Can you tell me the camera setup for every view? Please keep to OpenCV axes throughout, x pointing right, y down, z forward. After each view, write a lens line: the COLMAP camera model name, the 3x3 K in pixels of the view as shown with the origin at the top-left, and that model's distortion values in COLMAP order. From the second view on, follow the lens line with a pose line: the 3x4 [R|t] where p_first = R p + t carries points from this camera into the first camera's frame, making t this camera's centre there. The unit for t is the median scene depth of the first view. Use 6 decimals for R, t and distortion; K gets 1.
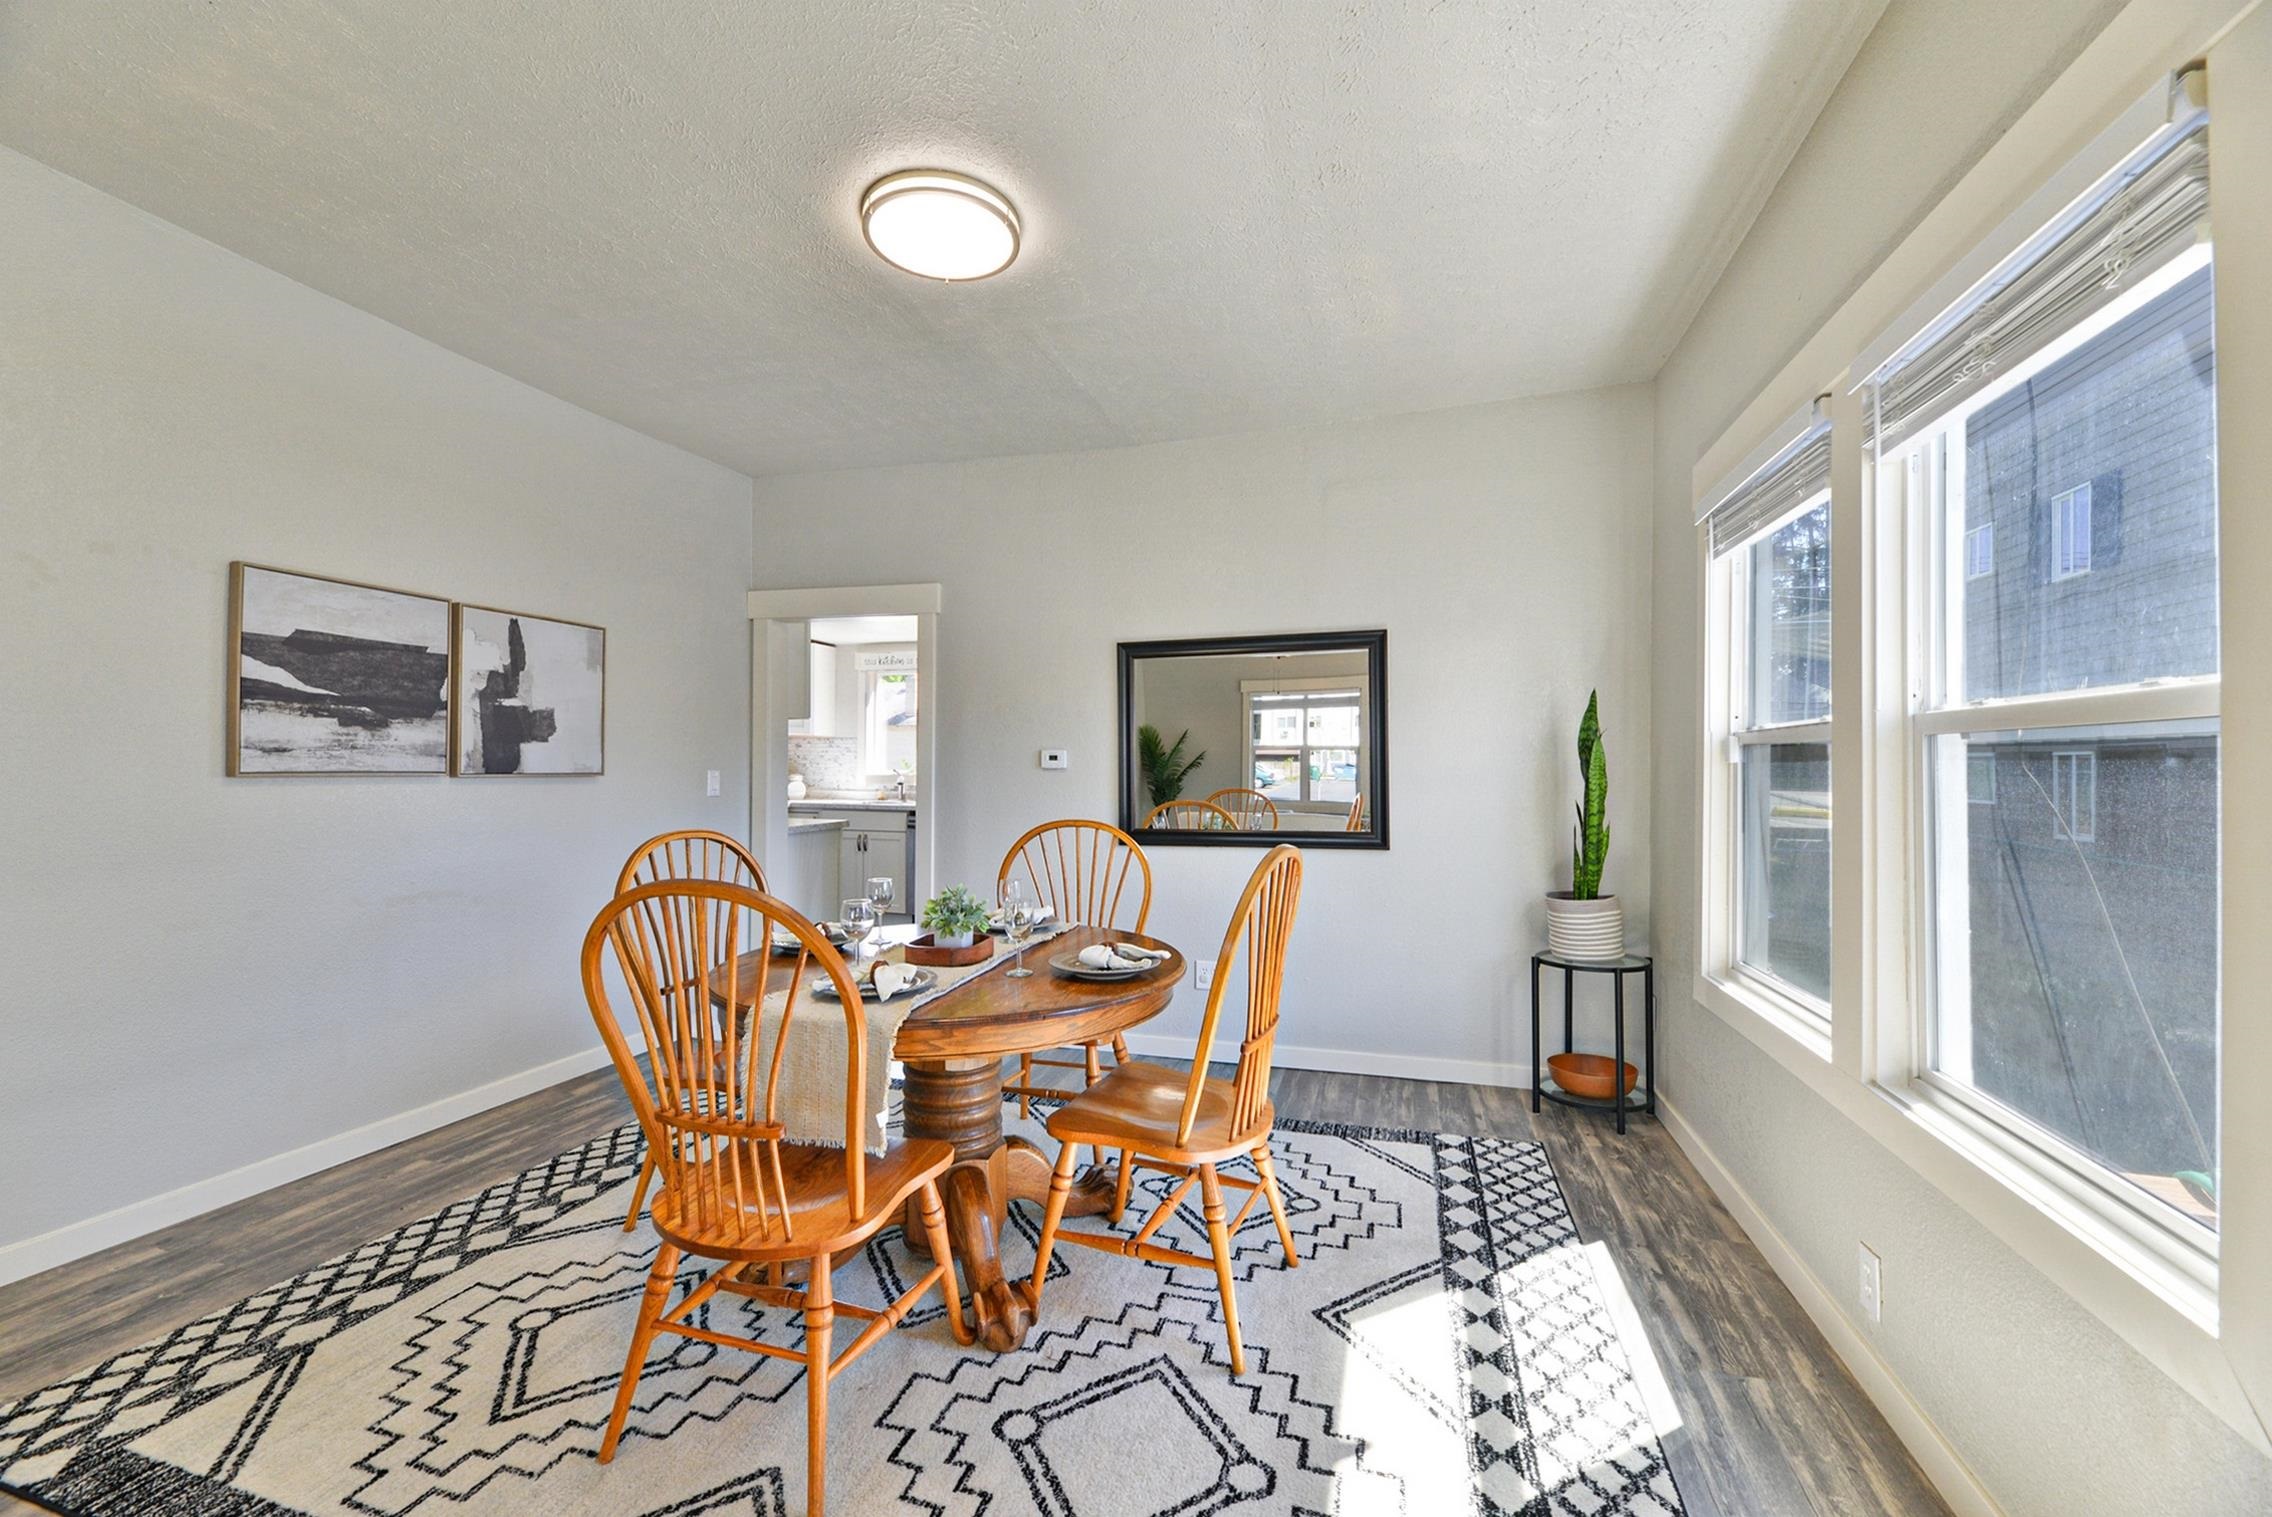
lens RADIAL K [[923.4, 0, 1136.0], [0, 923.4, 758.5], [0, 0, 1]] dist [-0.002596, -0.001076]
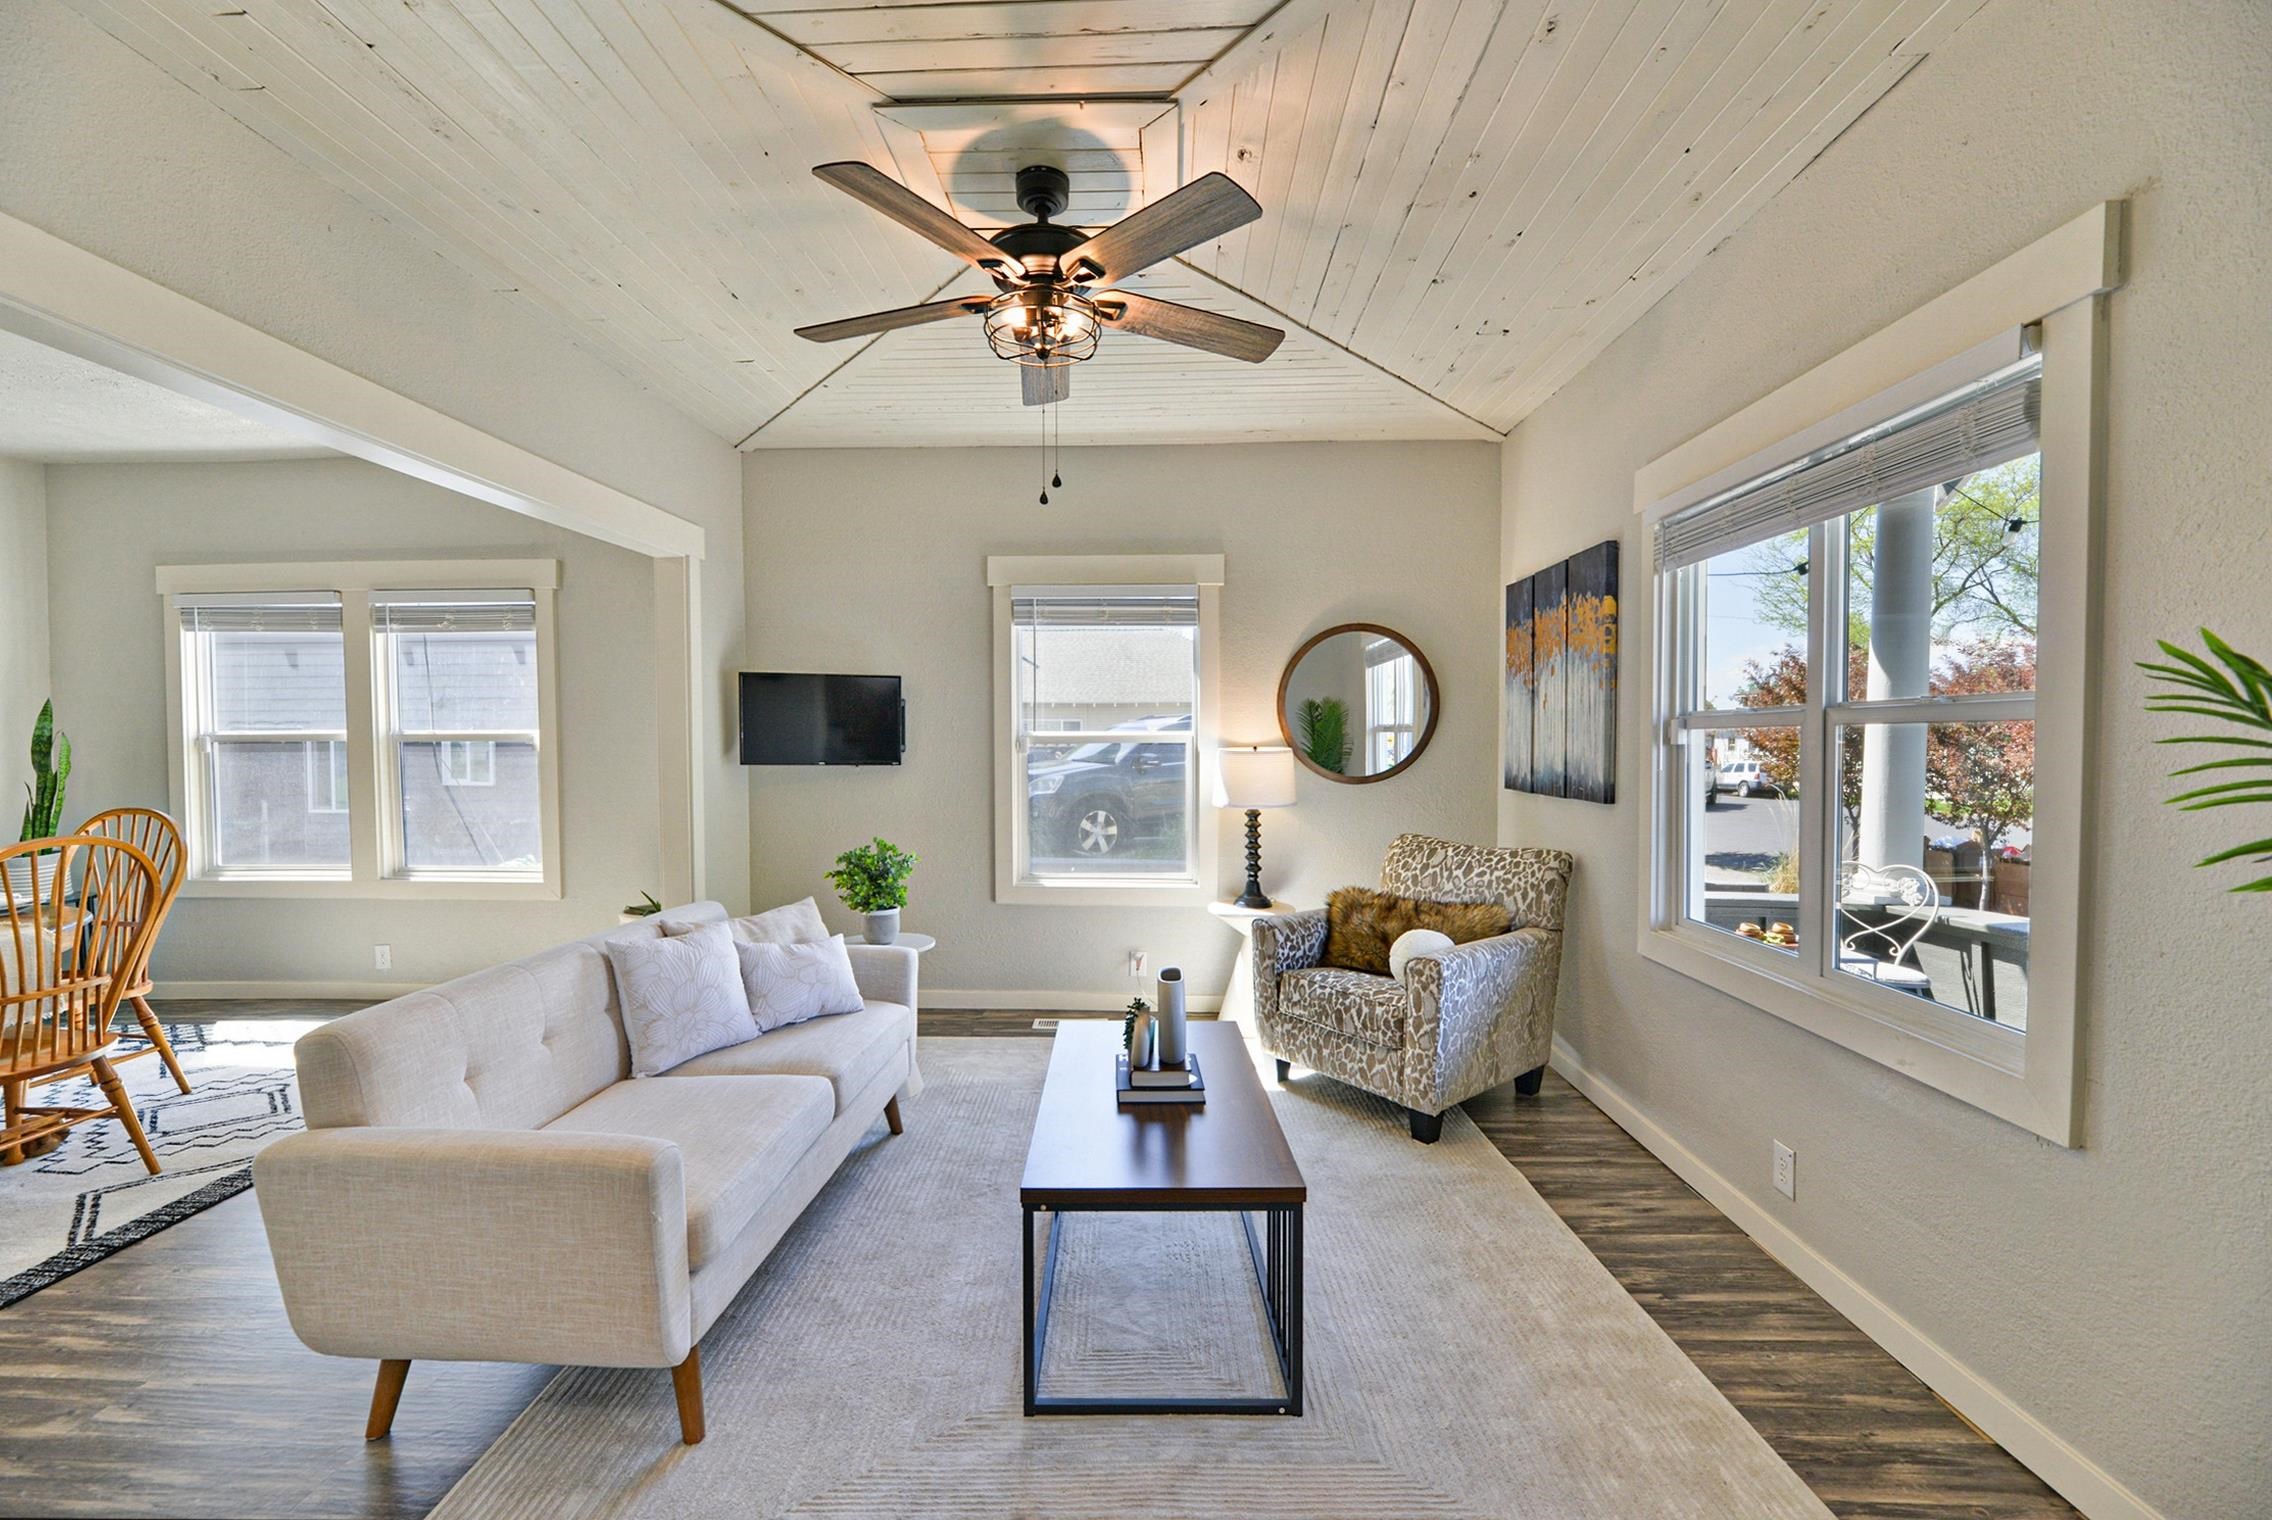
lens RADIAL K [[923.4, 0, 1136.0], [0, 923.4, 760.0], [0, 0, 1]] dist [-0.002596, -0.001076]
pose [[-0.261502, -0.026110, 0.964850, -1.242798], [-0.003084, 0.999652, 0.026216, -0.025590], [-0.965198, 0.003880, -0.261491, -0.208821]]
